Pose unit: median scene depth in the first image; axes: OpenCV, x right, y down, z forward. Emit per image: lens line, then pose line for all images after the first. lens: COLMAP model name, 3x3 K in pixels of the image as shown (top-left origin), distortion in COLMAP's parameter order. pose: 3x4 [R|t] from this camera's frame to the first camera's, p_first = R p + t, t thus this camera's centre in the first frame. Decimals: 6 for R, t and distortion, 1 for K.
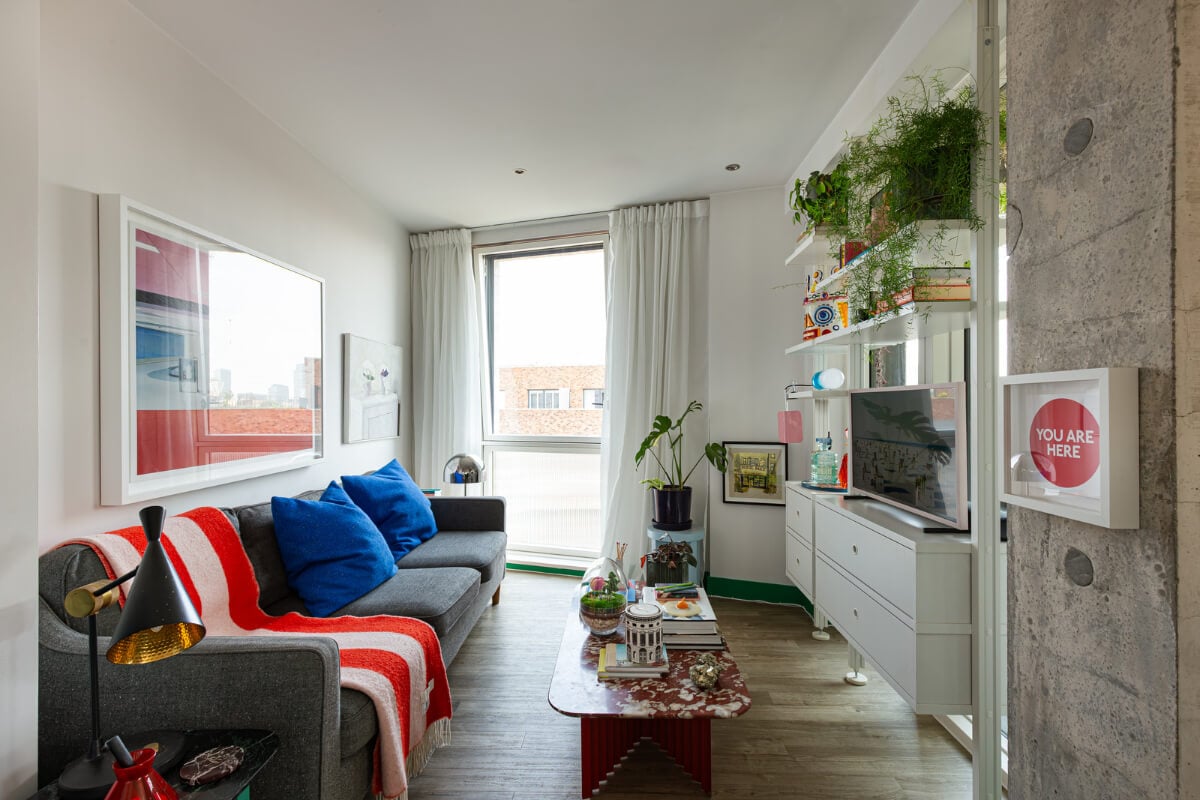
lens RADIAL K [[532.0, 0, 600.0], [0, 532.0, 400.0], [0, 0, 1]] dist [-0.000690, -0.000136]
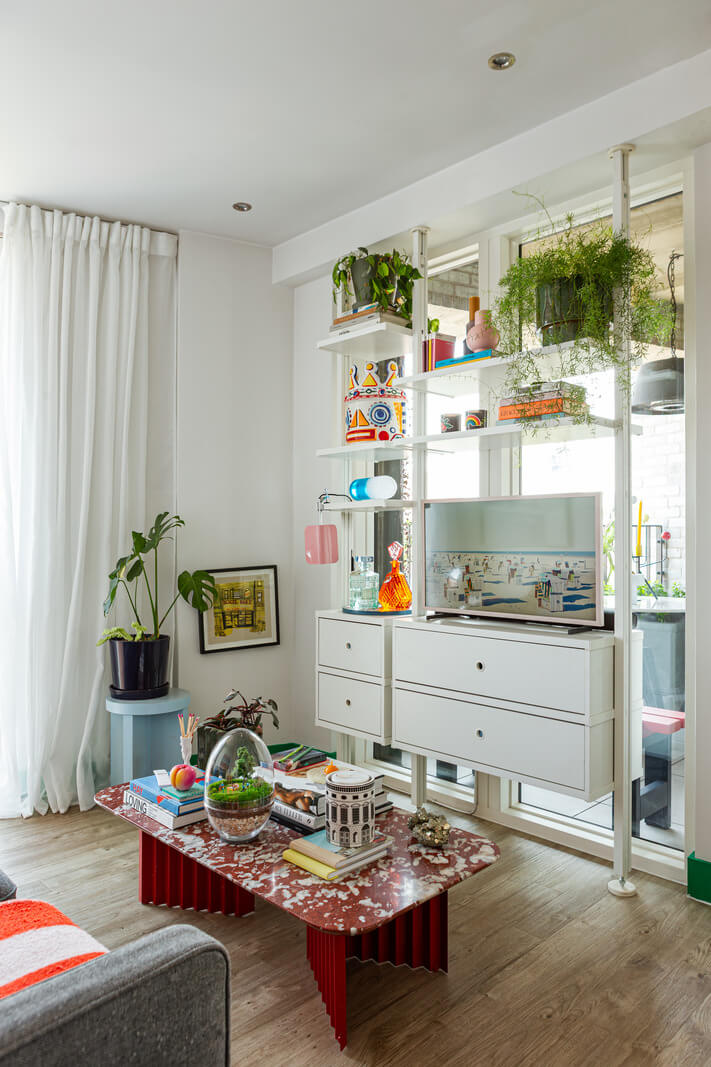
lens RADIAL K [[716.4, 0, 355.2], [0, 716.4, 537.2], [0, 0, 1]] dist [-0.039265, 0.000290]
pose [[0.691003, 0.009068, 0.722795, -0.442046], [-0.010588, 0.999941, -0.002422, 0.043588], [-0.722775, -0.005980, 0.691058, 0.216685]]
